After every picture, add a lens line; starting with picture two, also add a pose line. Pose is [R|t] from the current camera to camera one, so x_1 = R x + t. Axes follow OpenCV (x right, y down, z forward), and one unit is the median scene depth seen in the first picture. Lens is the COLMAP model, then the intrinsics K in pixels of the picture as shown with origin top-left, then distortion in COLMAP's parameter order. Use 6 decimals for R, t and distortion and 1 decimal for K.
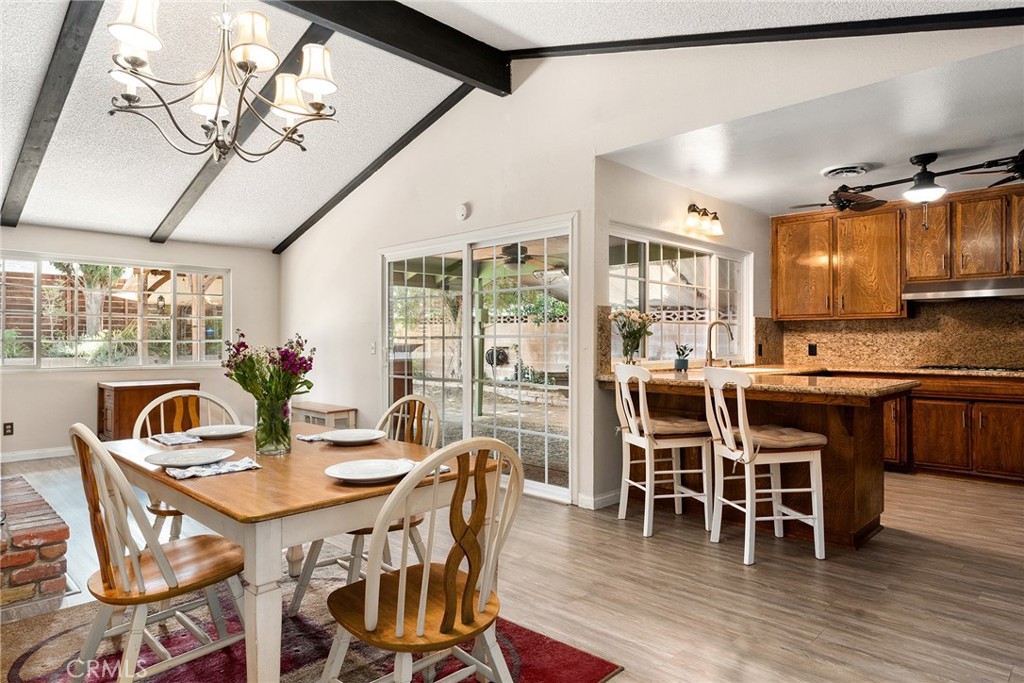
lens RADIAL K [[613.9, 0, 511.3], [0, 613.9, 339.6], [0, 0, 1]] dist [-0.005703, -0.001953]
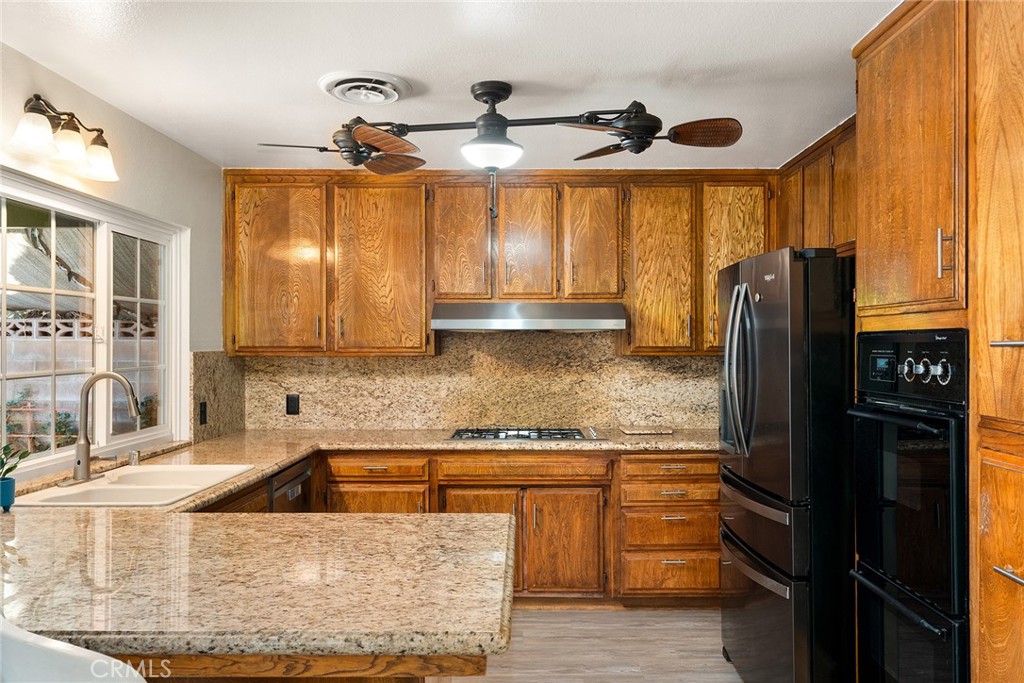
lens RADIAL K [[760.3, 0, 514.9], [0, 760.3, 342.4], [0, 0, 1]] dist [-0.000653, -0.002290]
pose [[0.721404, 0.001552, 0.692512, 0.163763], [-0.002487, 0.999997, 0.000351, -0.051687], [-0.692510, -0.001975, 0.721406, 0.381742]]
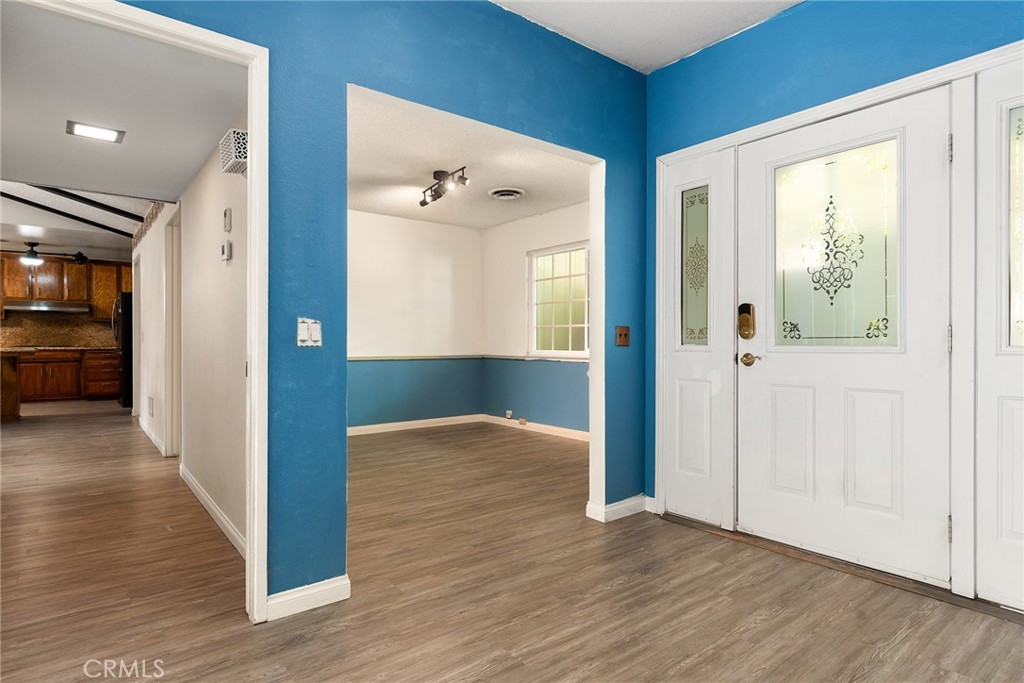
lens RADIAL K [[558.5, 0, 511.7], [0, 558.5, 342.7], [0, 0, 1]] dist [0.004919, -0.000455]
pose [[0.125771, -0.003063, 0.992055, -0.802510], [-0.003247, 0.999989, 0.003499, 0.022629], [-0.992054, -0.003662, 0.125760, -0.682217]]
